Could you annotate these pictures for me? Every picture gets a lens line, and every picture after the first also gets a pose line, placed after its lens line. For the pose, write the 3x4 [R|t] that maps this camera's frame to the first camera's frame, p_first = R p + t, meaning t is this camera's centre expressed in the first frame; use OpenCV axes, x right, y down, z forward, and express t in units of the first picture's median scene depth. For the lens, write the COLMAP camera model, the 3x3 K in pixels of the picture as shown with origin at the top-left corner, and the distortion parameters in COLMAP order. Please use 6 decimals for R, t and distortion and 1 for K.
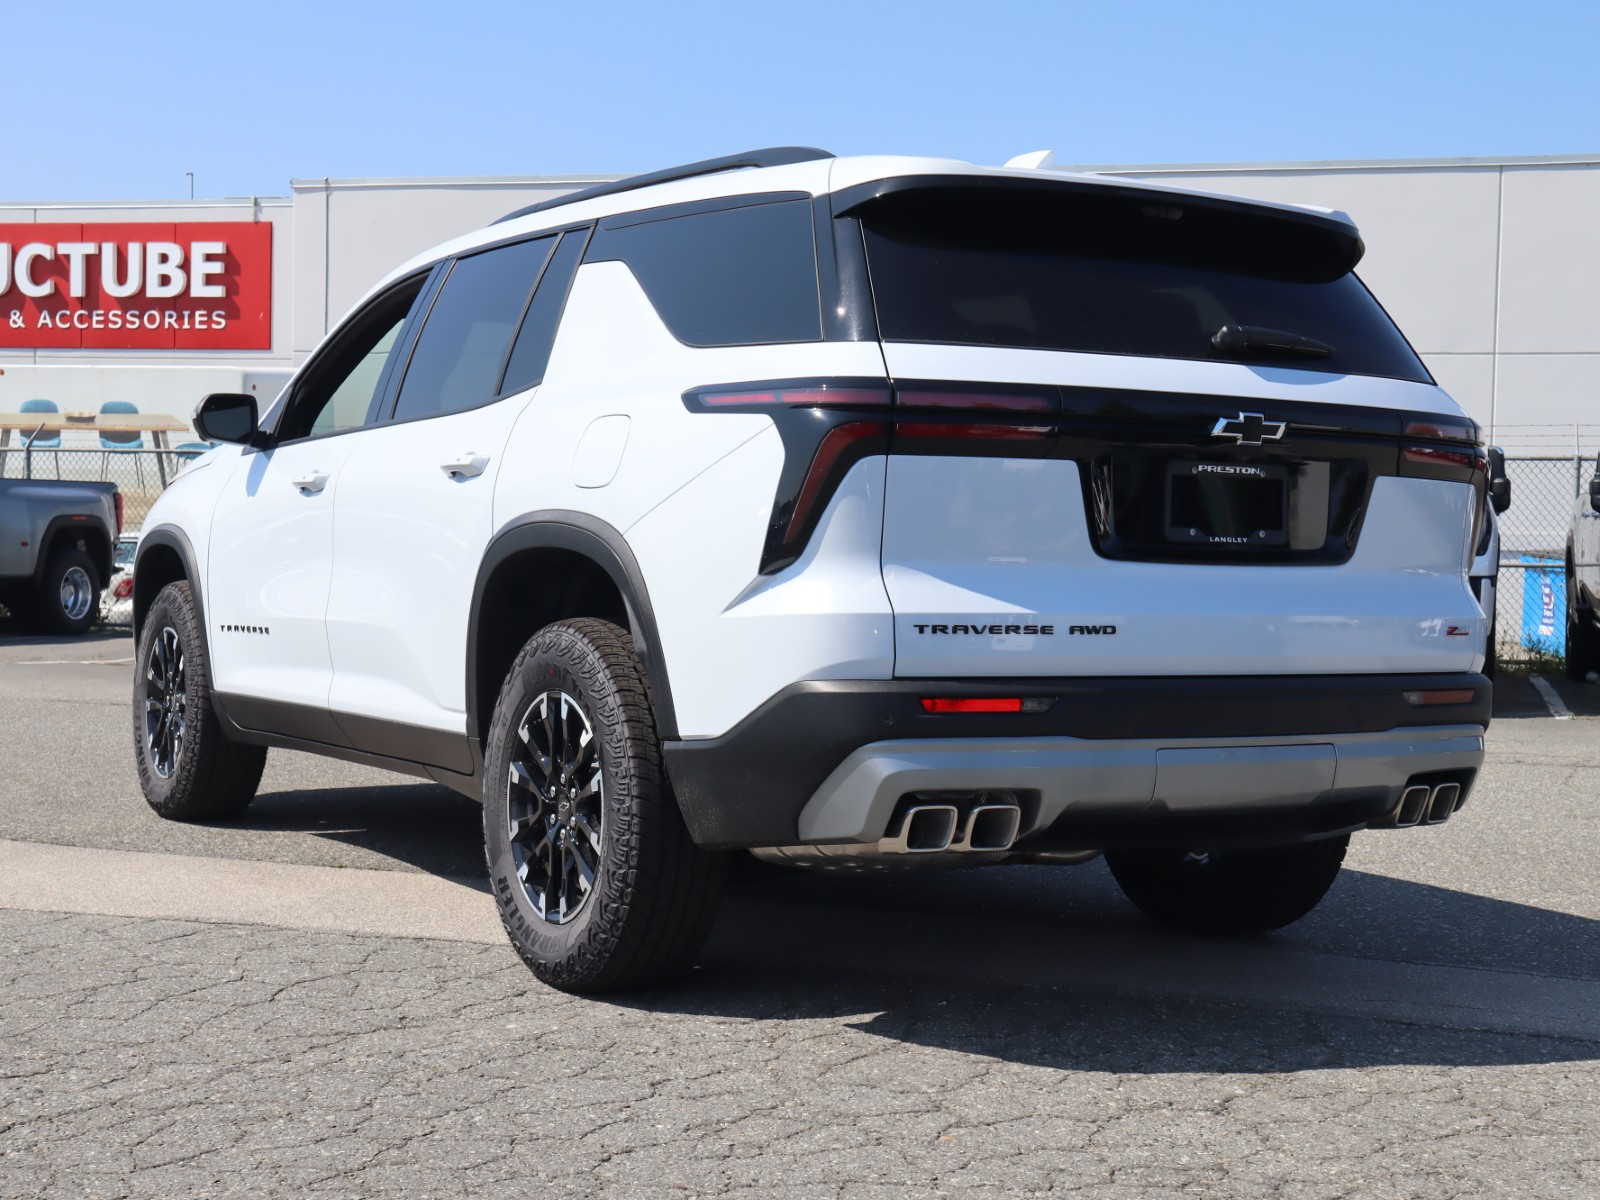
lens RADIAL K [[2200.8, 0, 800.0], [0, 2200.8, 600.0], [0, 0, 1]] dist [0.011928, 0.012722]
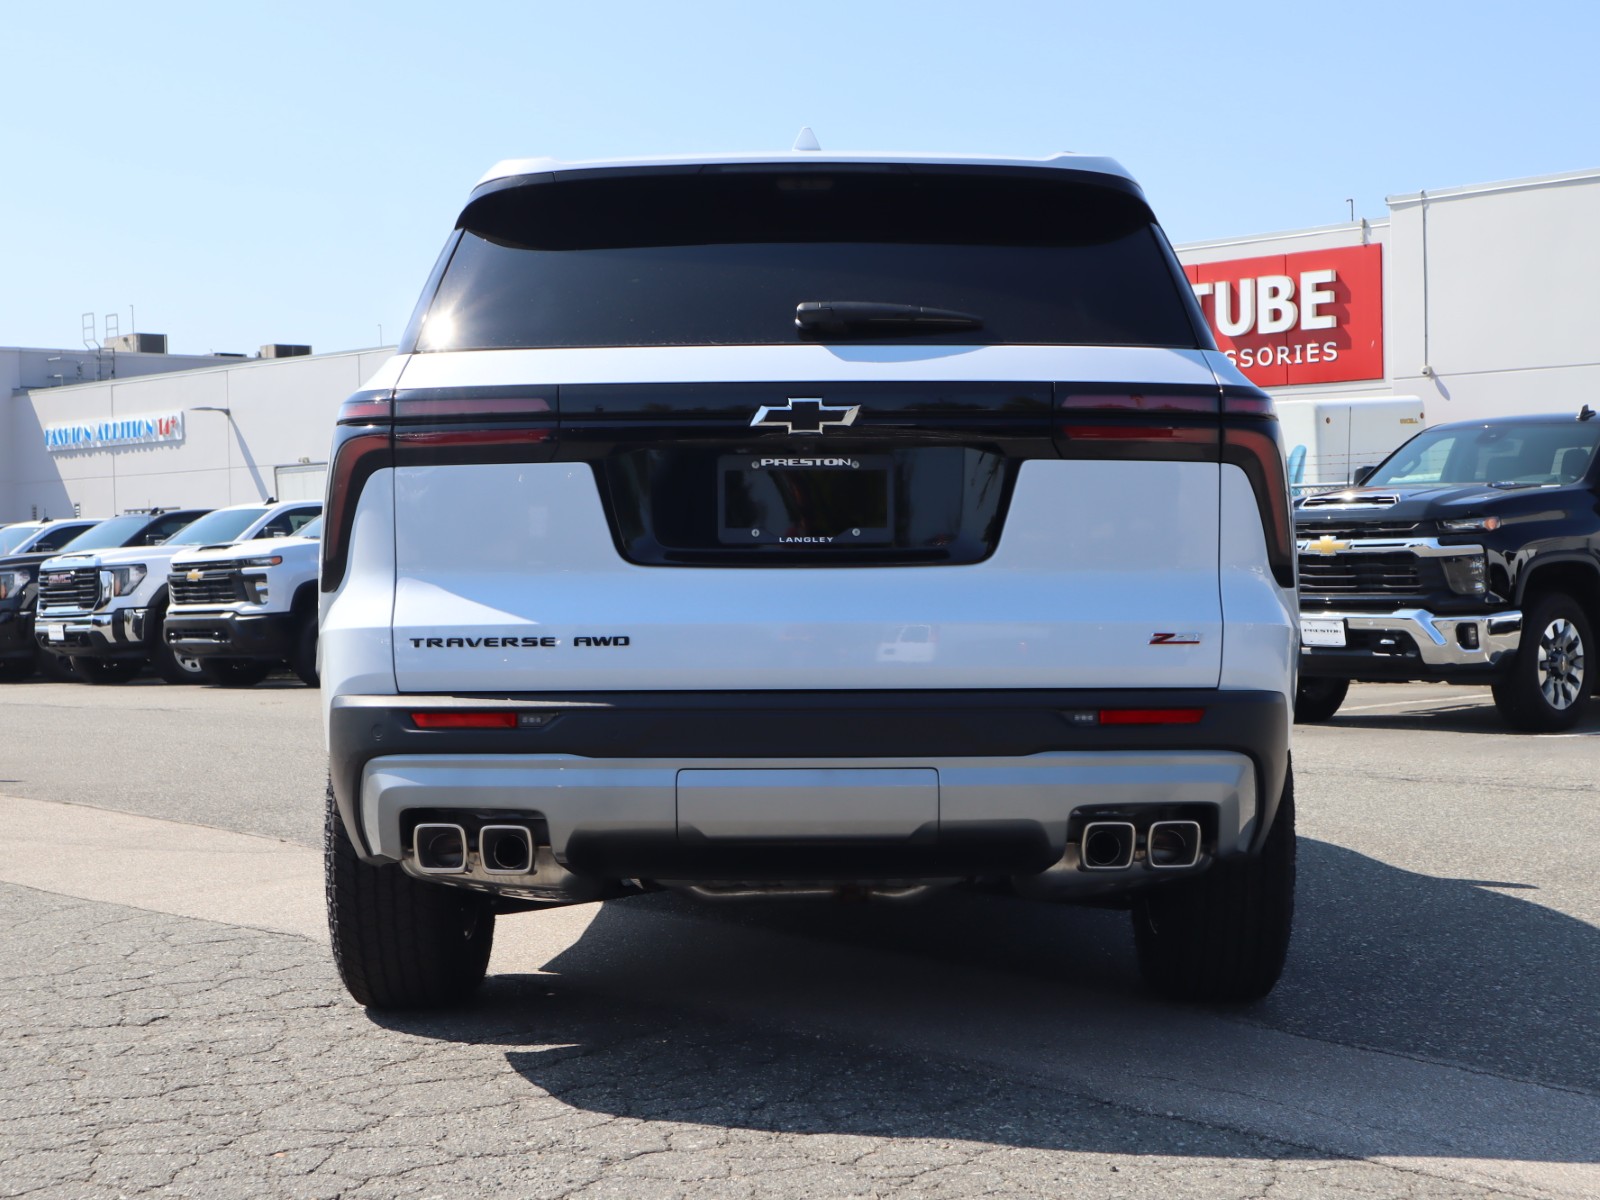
lens RADIAL K [[2349.9, 0, 800.0], [0, 2349.9, 600.0], [0, 0, 1]] dist [0.002549, -0.033278]
pose [[0.862329, -0.025041, -0.505729, 0.572789], [0.014616, 0.999591, -0.024573, 0.017562], [0.506138, 0.013798, 0.862342, 0.143876]]
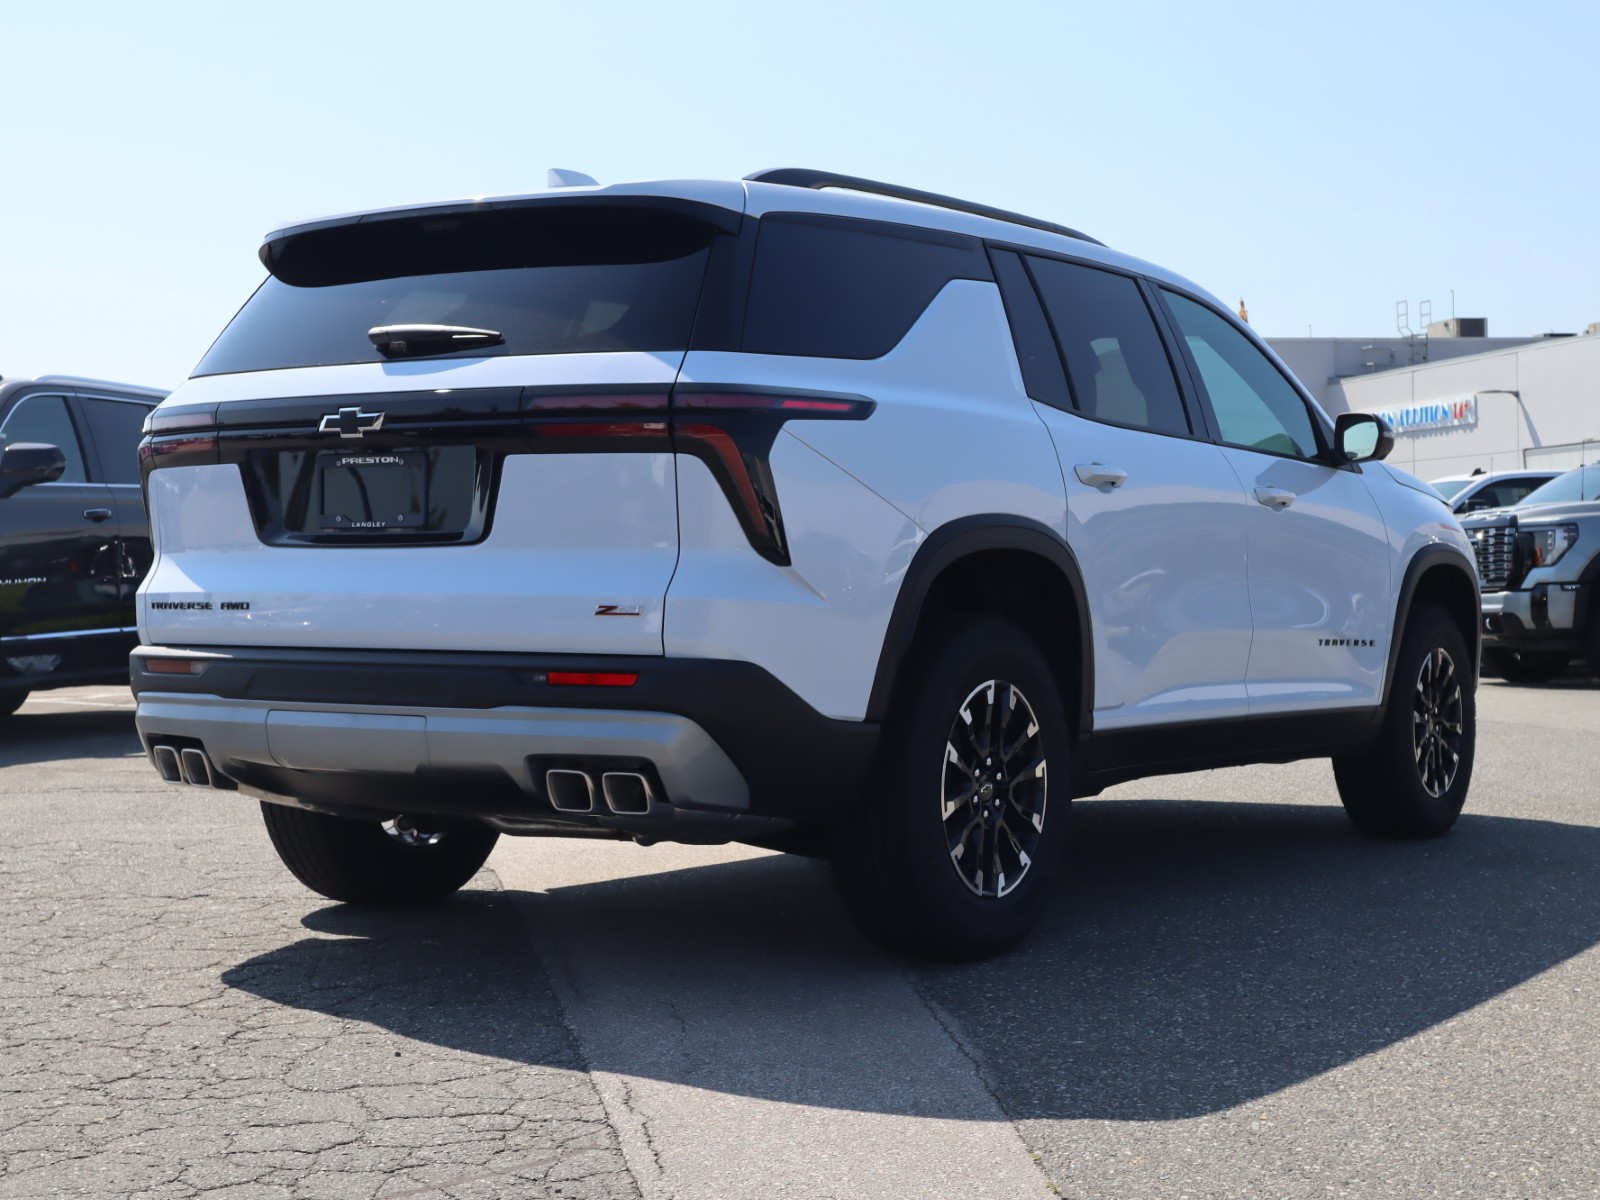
lens RADIAL K [[2349.9, 0, 800.0], [0, 2349.9, 600.0], [0, 0, 1]] dist [0.002549, -0.033278]
pose [[0.456711, -0.012713, -0.889524, 1.120900], [-0.009591, 0.999769, -0.019212, 0.025603], [0.889564, 0.017306, 0.456483, 0.557255]]
